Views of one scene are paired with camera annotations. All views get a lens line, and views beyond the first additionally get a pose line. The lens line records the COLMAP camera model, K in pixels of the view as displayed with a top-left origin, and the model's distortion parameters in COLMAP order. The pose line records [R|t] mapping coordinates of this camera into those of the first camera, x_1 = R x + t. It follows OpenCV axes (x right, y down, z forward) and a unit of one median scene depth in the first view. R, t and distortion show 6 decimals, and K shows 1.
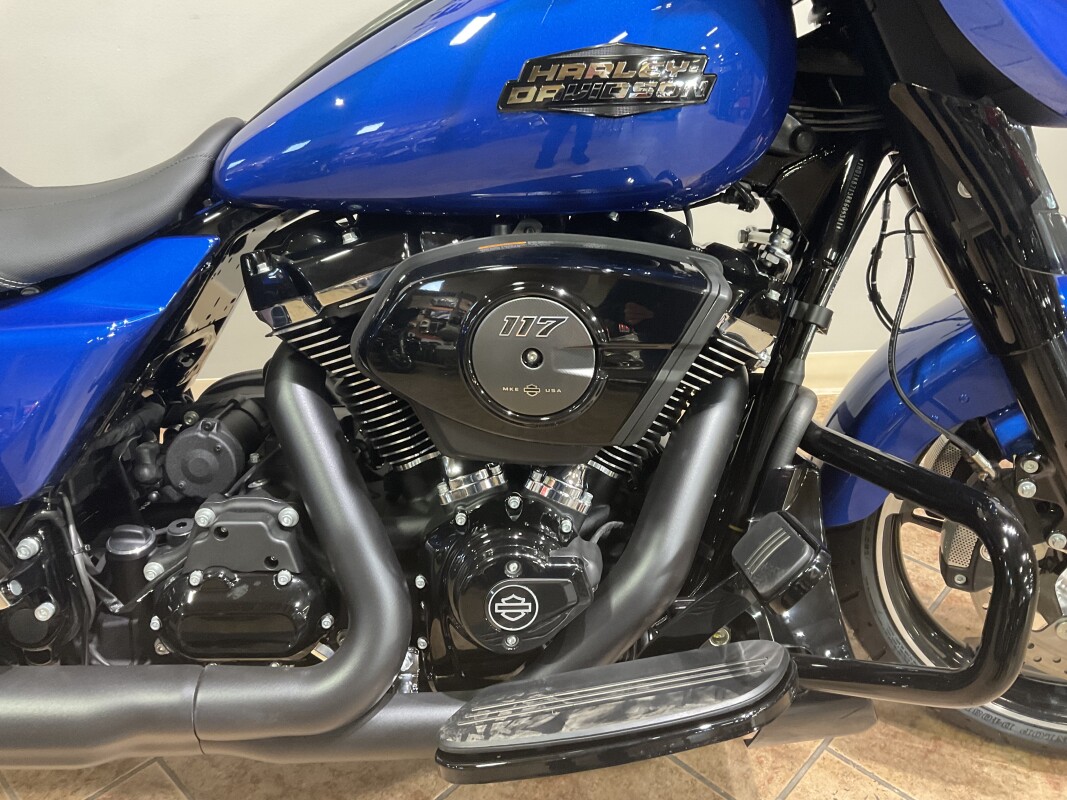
lens RADIAL K [[887.6, 0, 528.9], [0, 887.6, 395.2], [0, 0, 1]] dist [0.037863, -0.076899]
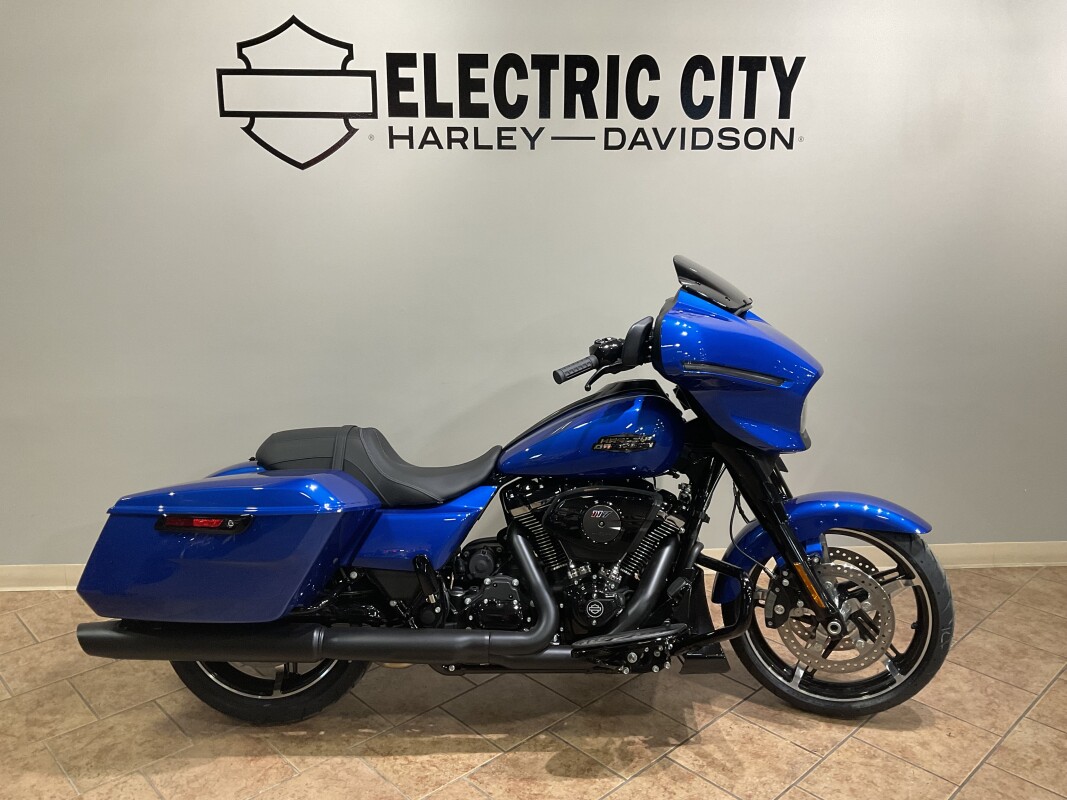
lens RADIAL K [[887.6, 0, 528.9], [0, 887.6, 395.2], [0, 0, 1]] dist [0.037863, -0.076899]
pose [[0.998365, 0.005086, -0.056927, -0.063222], [-0.019746, 0.965391, -0.260058, 0.284523], [0.053634, 0.260757, 0.963914, -1.831210]]
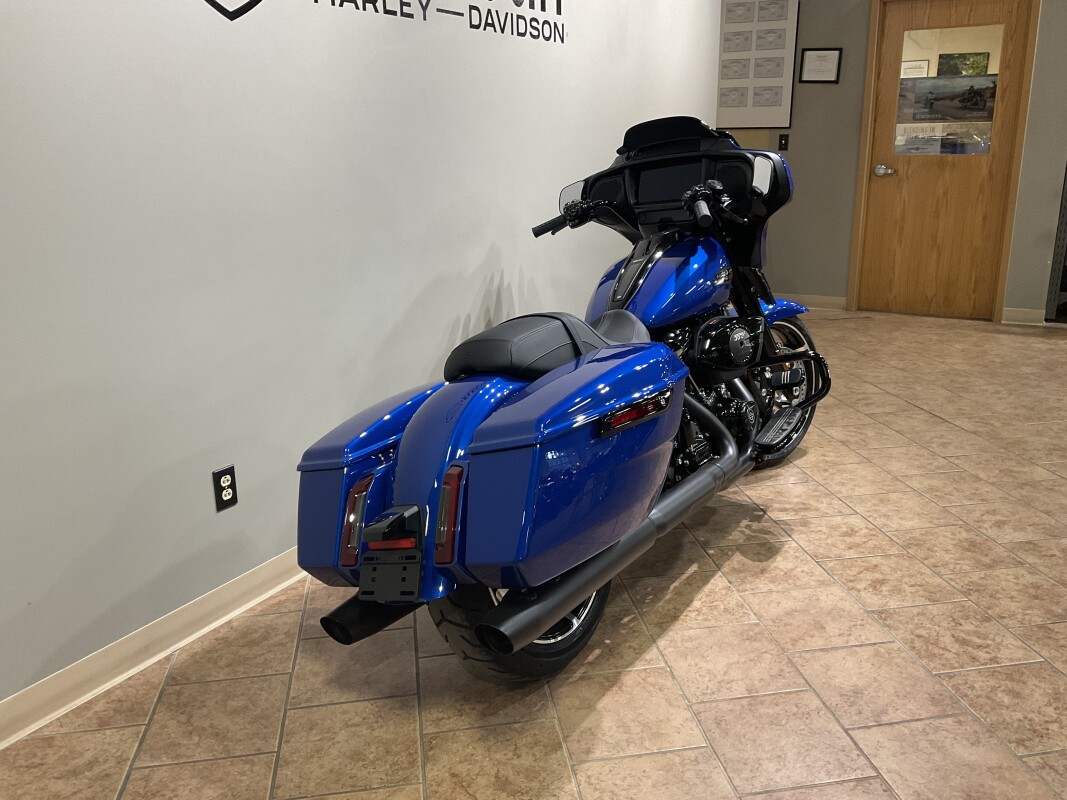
lens RADIAL K [[879.5, 0, 533.5], [0, 879.5, 400.0], [0, 0, 1]] dist [0.088159, -0.199569]
pose [[0.605709, -0.243285, 0.757581, -2.770615], [0.403363, 0.914587, -0.028796, -0.057959], [-0.685868, 0.323022, 0.652105, -0.623944]]
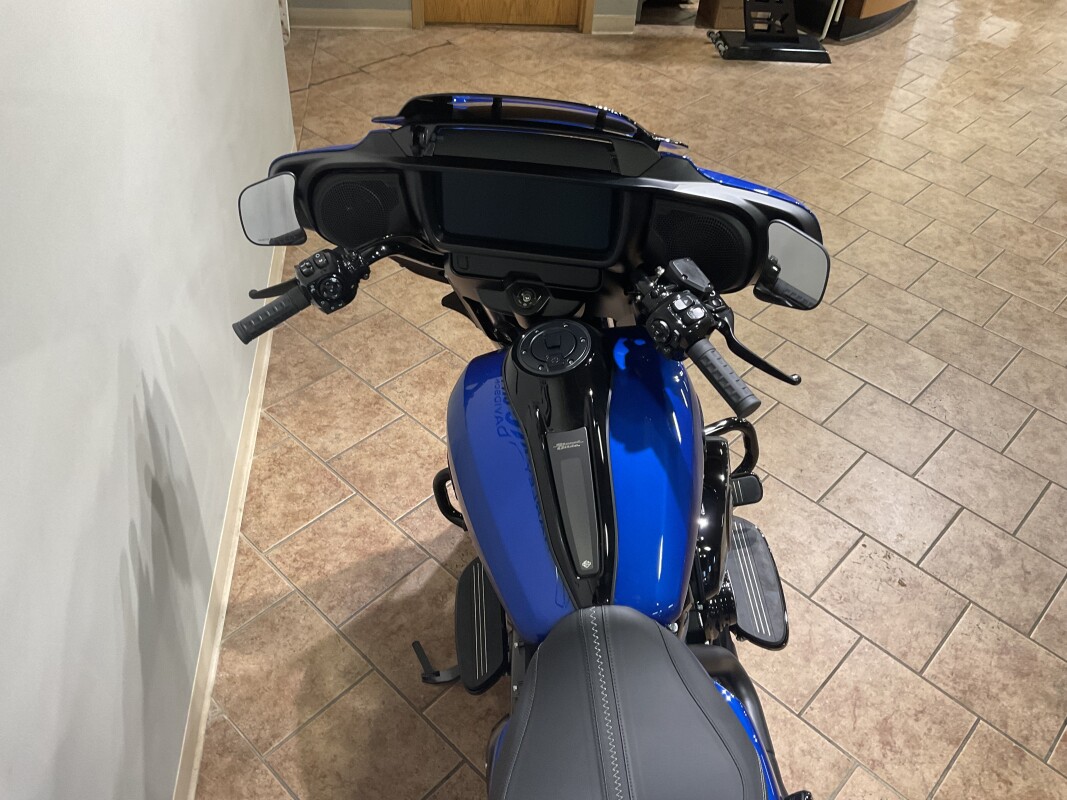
lens RADIAL K [[887.6, 0, 528.9], [0, 887.6, 395.2], [0, 0, 1]] dist [0.037863, -0.076899]
pose [[0.003380, -0.678128, 0.734936, -1.160248], [0.422772, 0.666998, 0.613496, -1.497159], [-0.906230, 0.308636, 0.288948, 0.573512]]
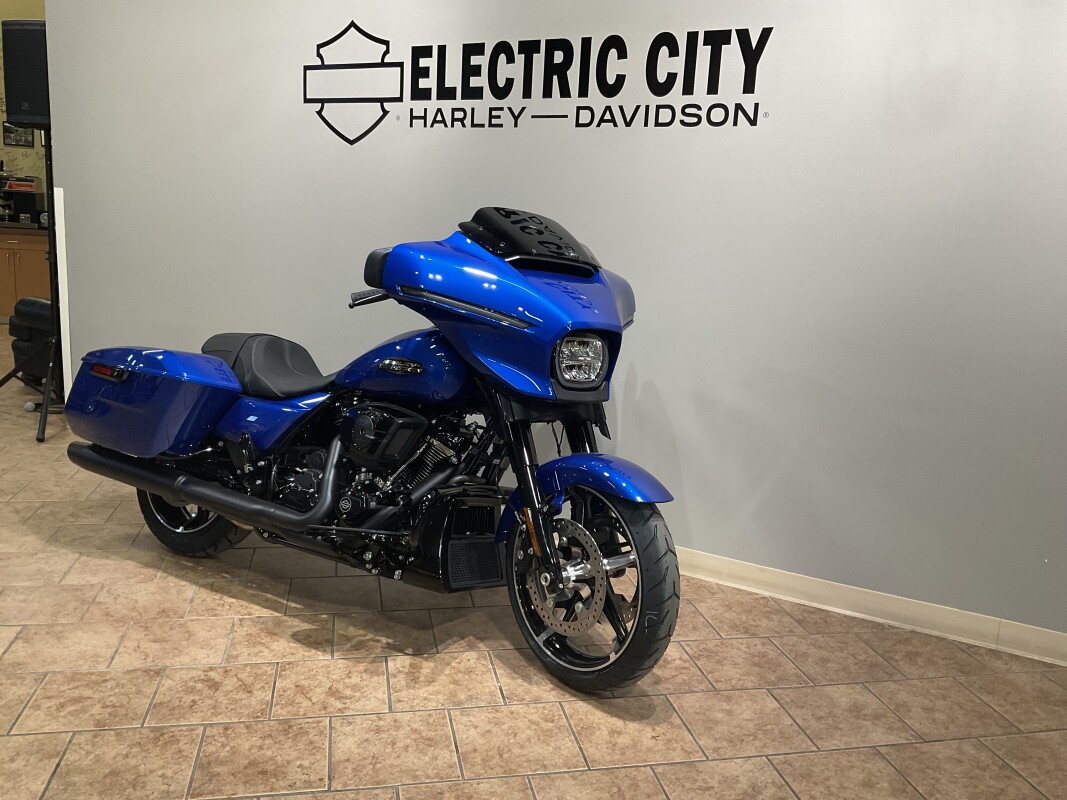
lens RADIAL K [[887.6, 0, 528.9], [0, 887.6, 395.2], [0, 0, 1]] dist [0.037863, -0.076899]
pose [[0.818680, 0.142444, -0.556303, 2.087119], [-0.311888, 0.923707, -0.222468, 0.340607], [0.482172, 0.355634, 0.800646, -1.339294]]
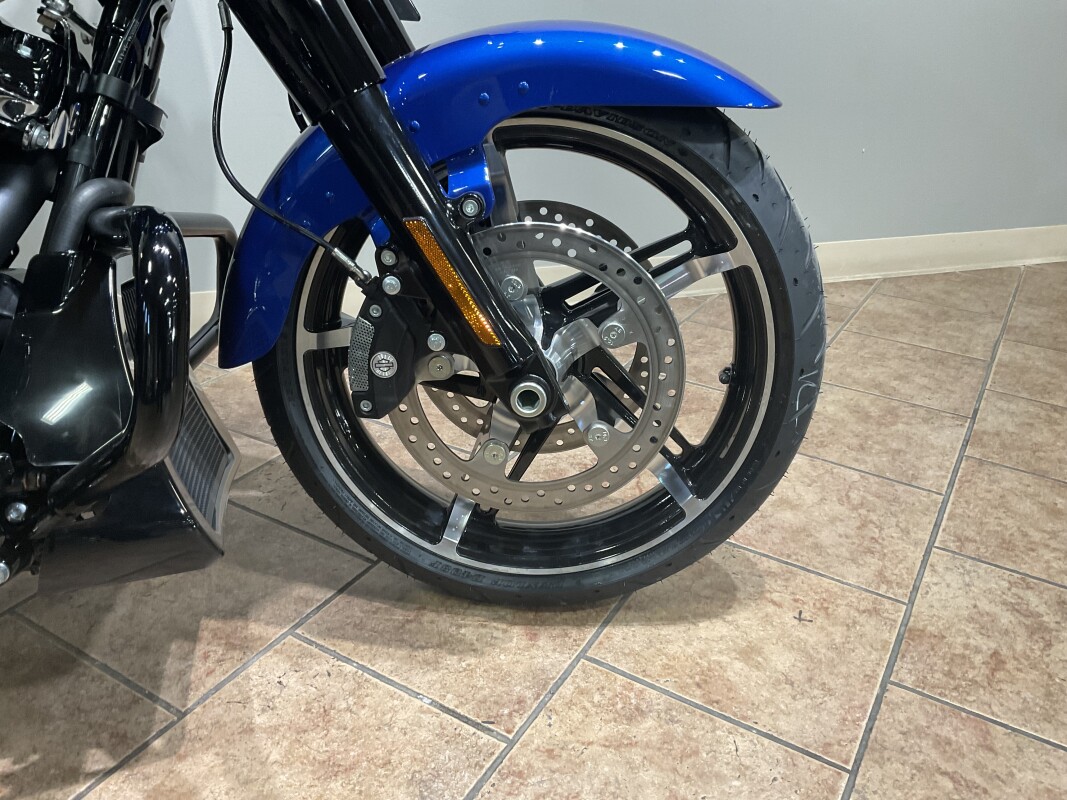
lens RADIAL K [[879.5, 0, 533.5], [0, 879.5, 400.0], [0, 0, 1]] dist [0.088159, -0.199569]
pose [[0.976388, -0.078081, 0.201419, 0.530793], [0.085676, 0.995894, -0.029253, 0.273208], [-0.198308, 0.045819, 0.979068, 0.096694]]
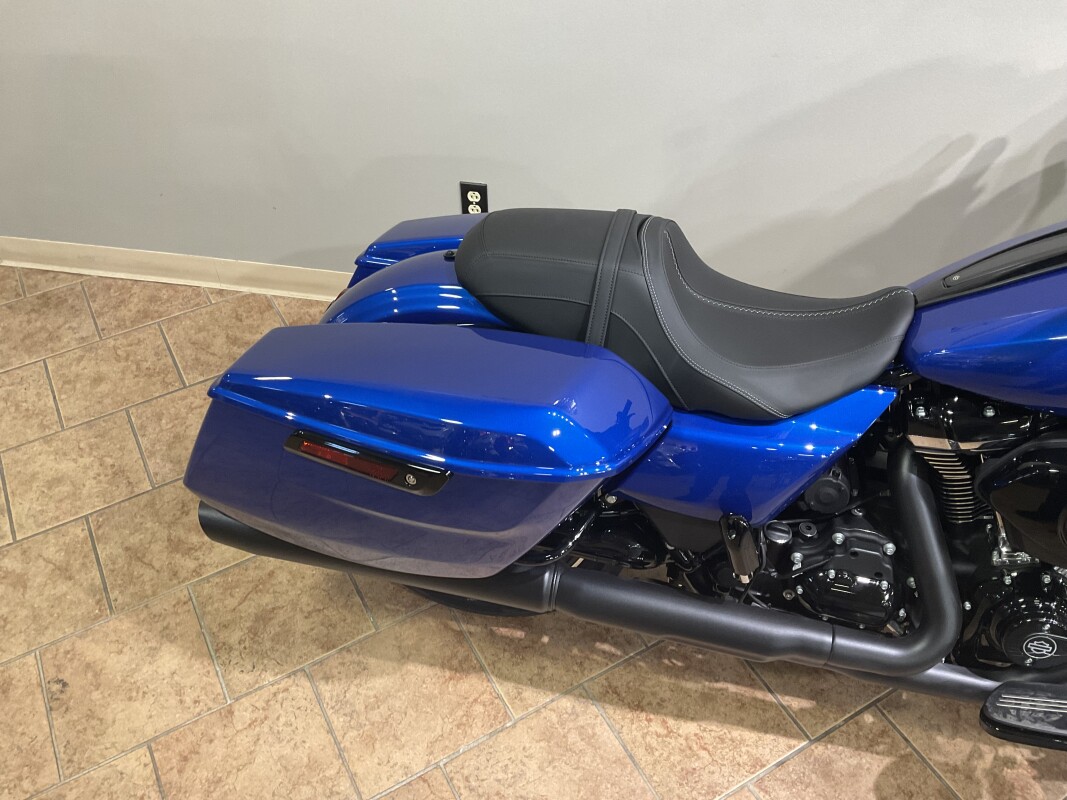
lens RADIAL K [[889.5, 0, 533.5], [0, 889.5, 400.0], [0, 0, 1]] dist [0.082289, -0.142459]
pose [[0.957630, 0.191334, -0.215259, -0.566623], [-0.122318, 0.946865, 0.297464, -0.510165], [0.260736, -0.258530, 0.930150, -0.612325]]
